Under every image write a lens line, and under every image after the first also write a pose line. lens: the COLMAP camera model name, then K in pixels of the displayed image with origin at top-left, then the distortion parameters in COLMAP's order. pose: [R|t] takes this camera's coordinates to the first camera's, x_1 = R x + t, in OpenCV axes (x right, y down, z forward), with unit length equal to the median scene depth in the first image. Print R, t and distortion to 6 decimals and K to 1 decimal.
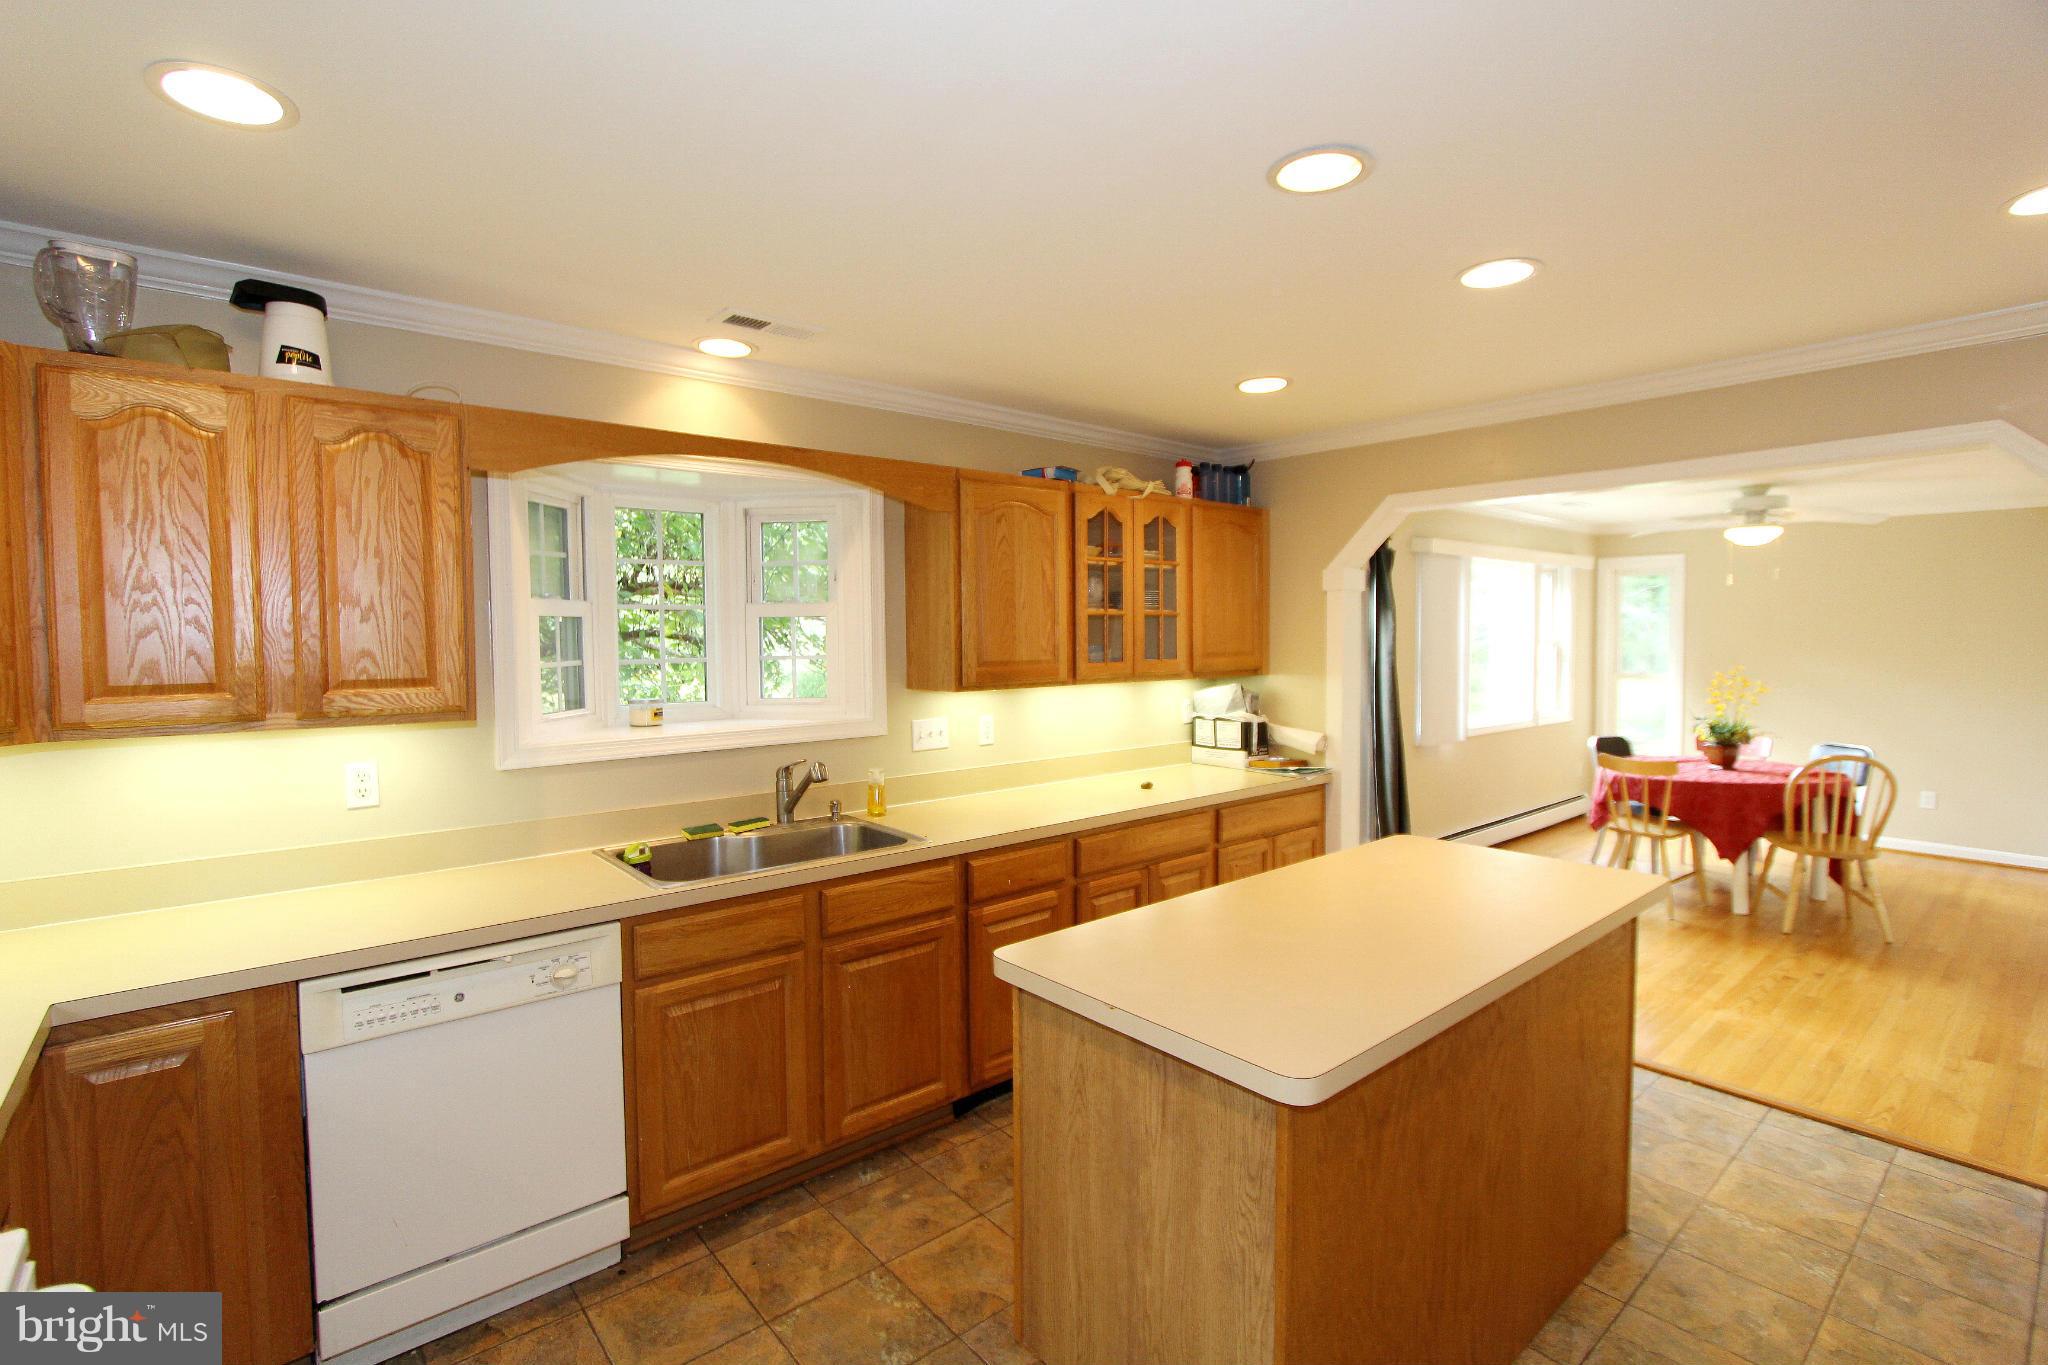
lens RADIAL K [[942.6, 0, 1012.0], [0, 942.6, 683.0], [0, 0, 1]] dist [-0.008258, 0.000533]
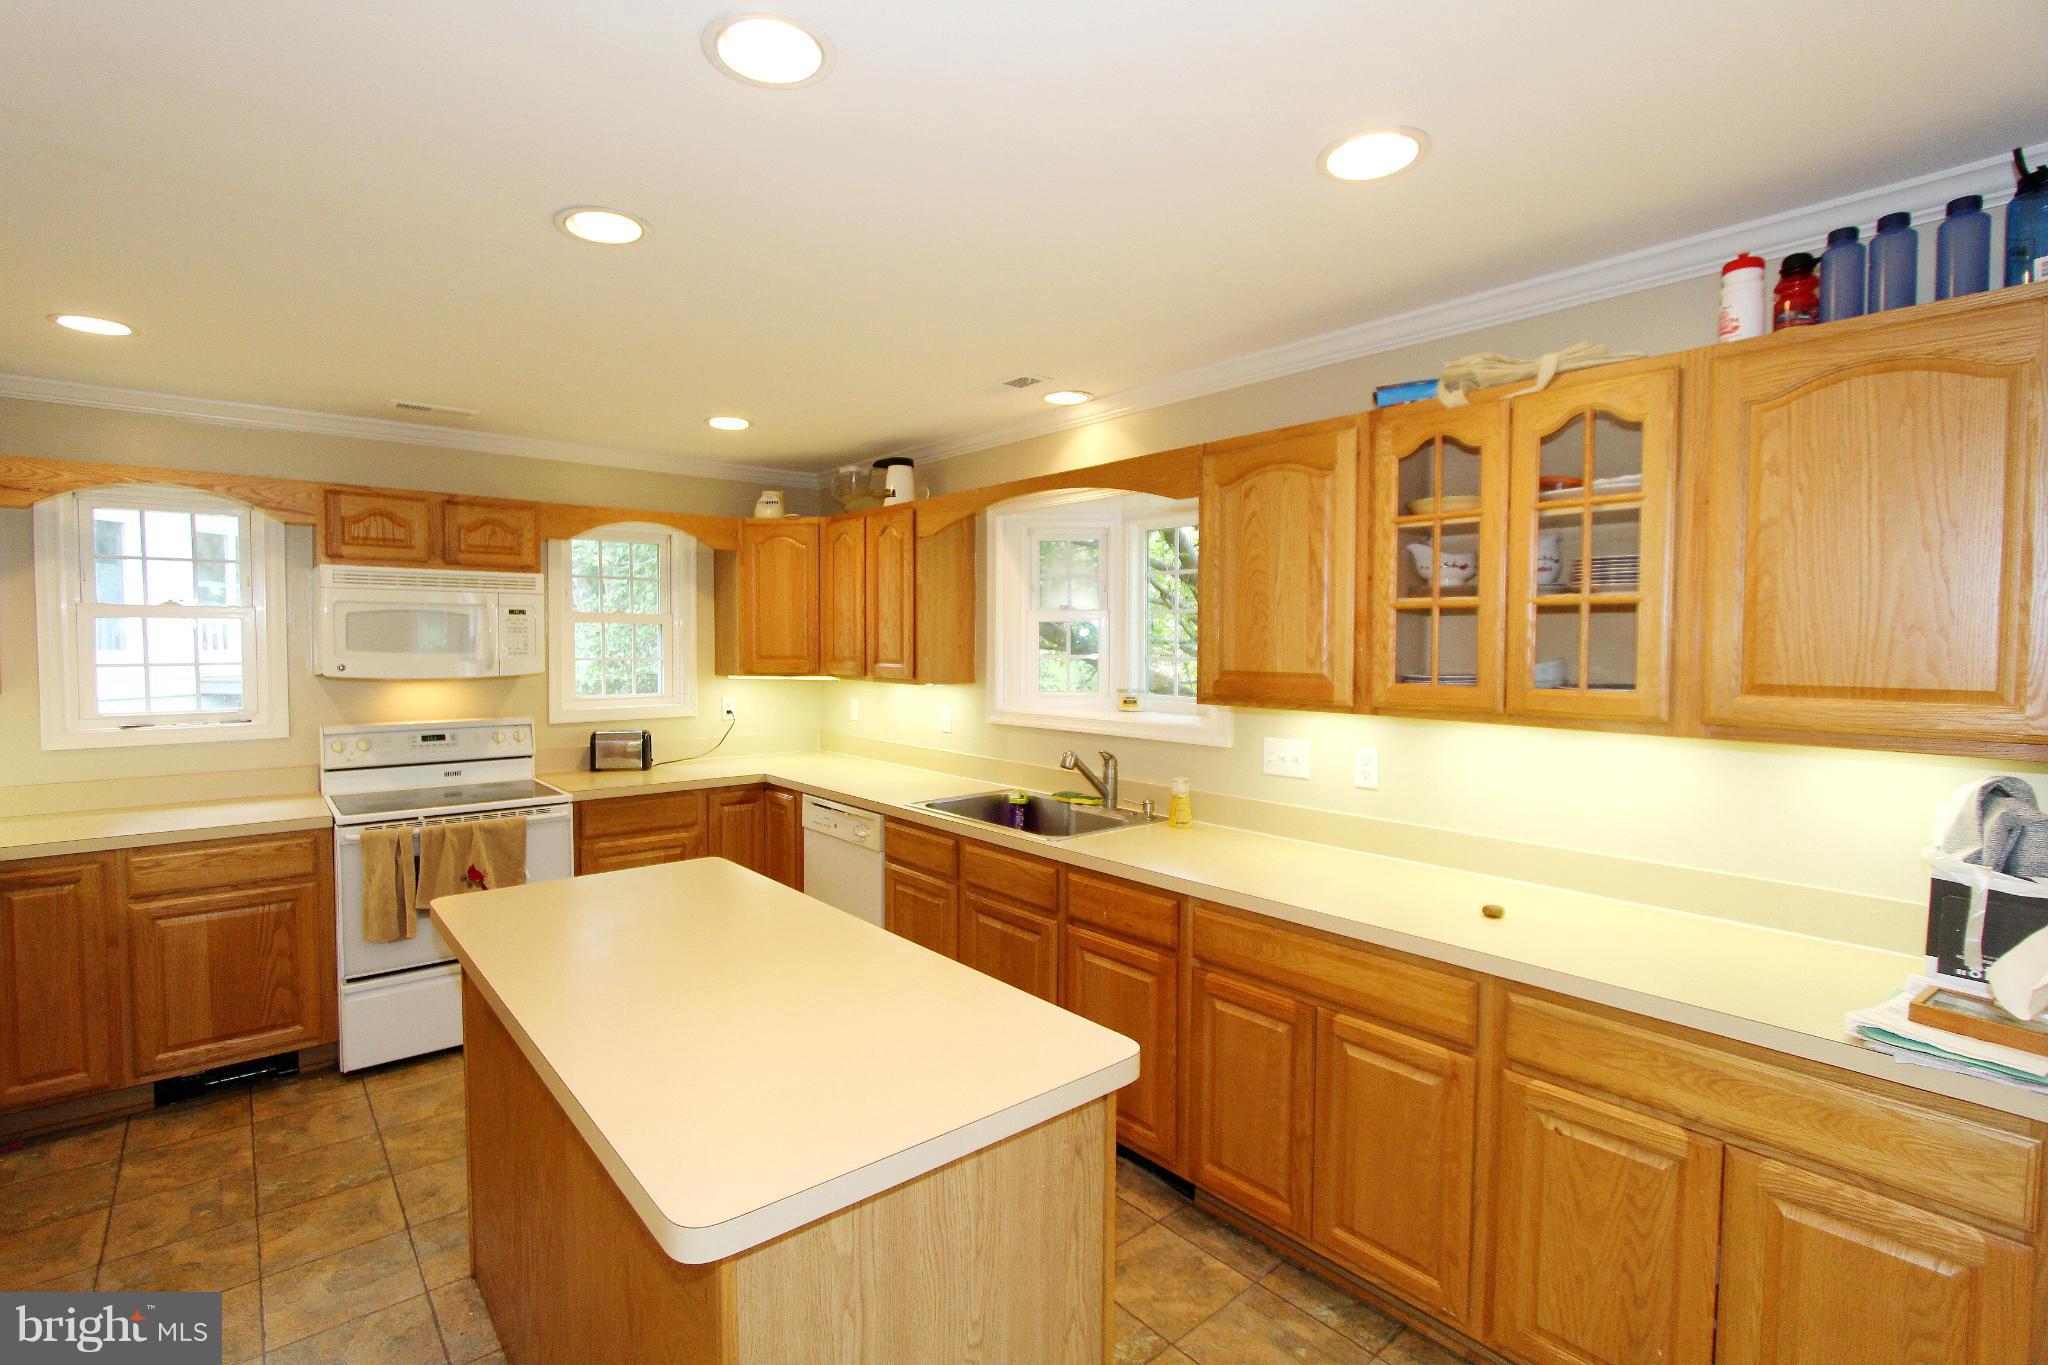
lens RADIAL K [[942.6, 0, 1021.0], [0, 942.6, 677.4], [0, 0, 1]] dist [-0.008258, 0.000533]
pose [[0.008020, 0.045262, -0.998943, 0.931140], [-0.056055, 0.997425, 0.044744, -0.050898], [0.998395, 0.055637, 0.010537, 0.956407]]
